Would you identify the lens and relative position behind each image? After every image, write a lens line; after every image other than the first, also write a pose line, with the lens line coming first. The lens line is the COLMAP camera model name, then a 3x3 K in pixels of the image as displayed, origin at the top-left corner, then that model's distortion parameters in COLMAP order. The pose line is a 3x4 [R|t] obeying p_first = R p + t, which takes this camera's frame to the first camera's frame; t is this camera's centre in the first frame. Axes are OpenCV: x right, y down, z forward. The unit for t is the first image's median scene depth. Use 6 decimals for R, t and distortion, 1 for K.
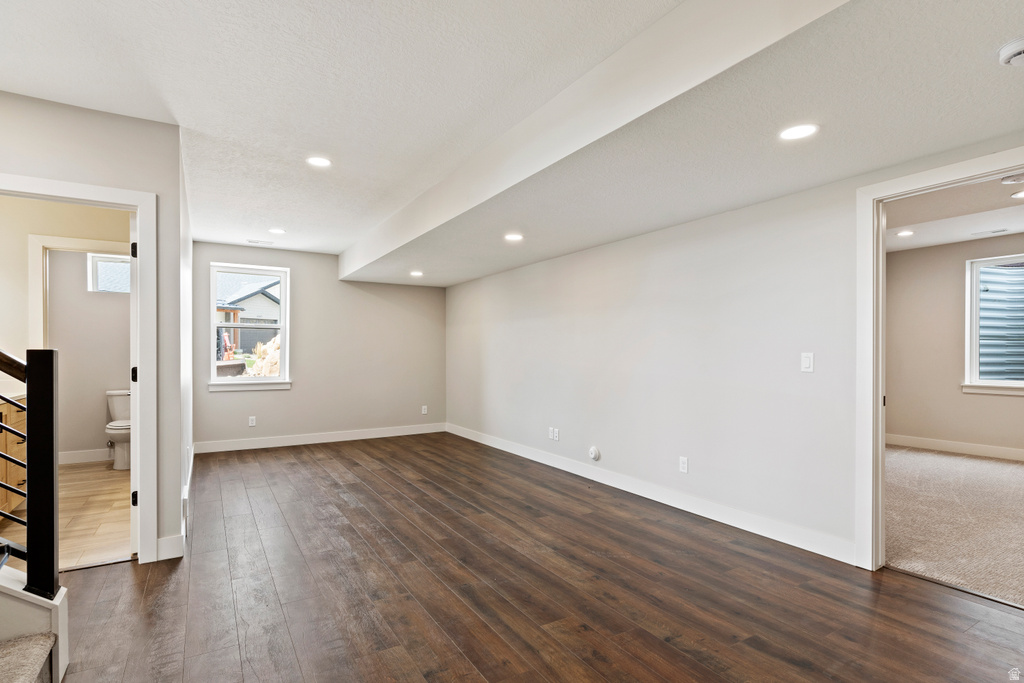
lens RADIAL K [[516.2, 0, 512.5], [0, 516.2, 349.8], [0, 0, 1]] dist [0.006883, -0.002445]
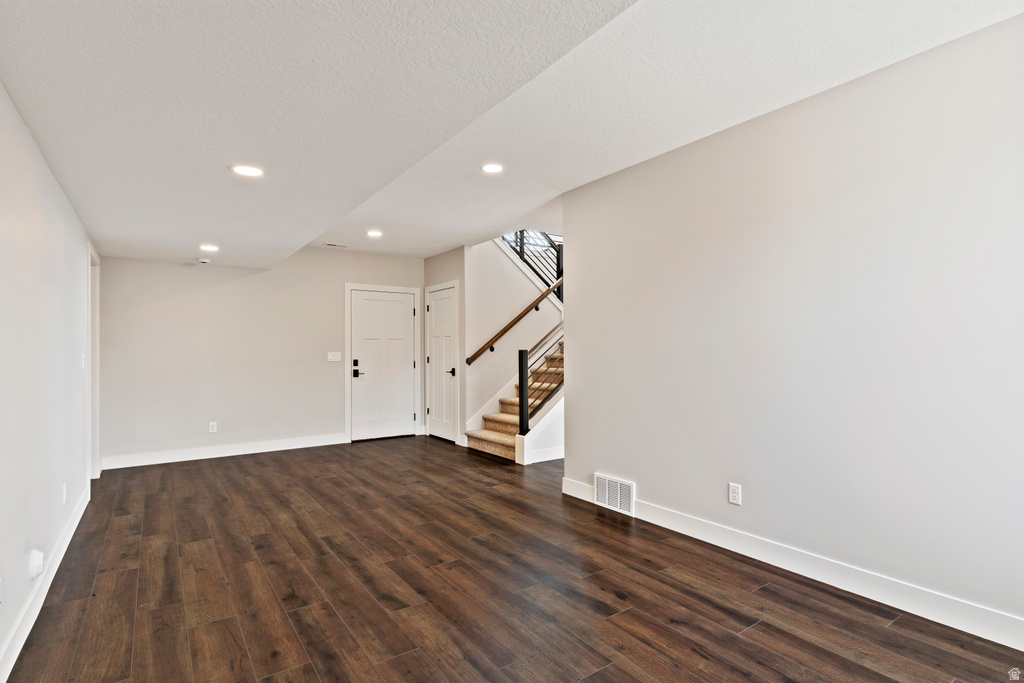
lens RADIAL K [[516.2, 0, 512.2], [0, 516.2, 345.0], [0, 0, 1]] dist [0.006883, -0.002445]
pose [[-0.997857, 0.006931, -0.065061, -0.301980], [0.008057, 0.999822, -0.017071, 0.010518], [0.064931, -0.017559, -0.997735, 1.795073]]
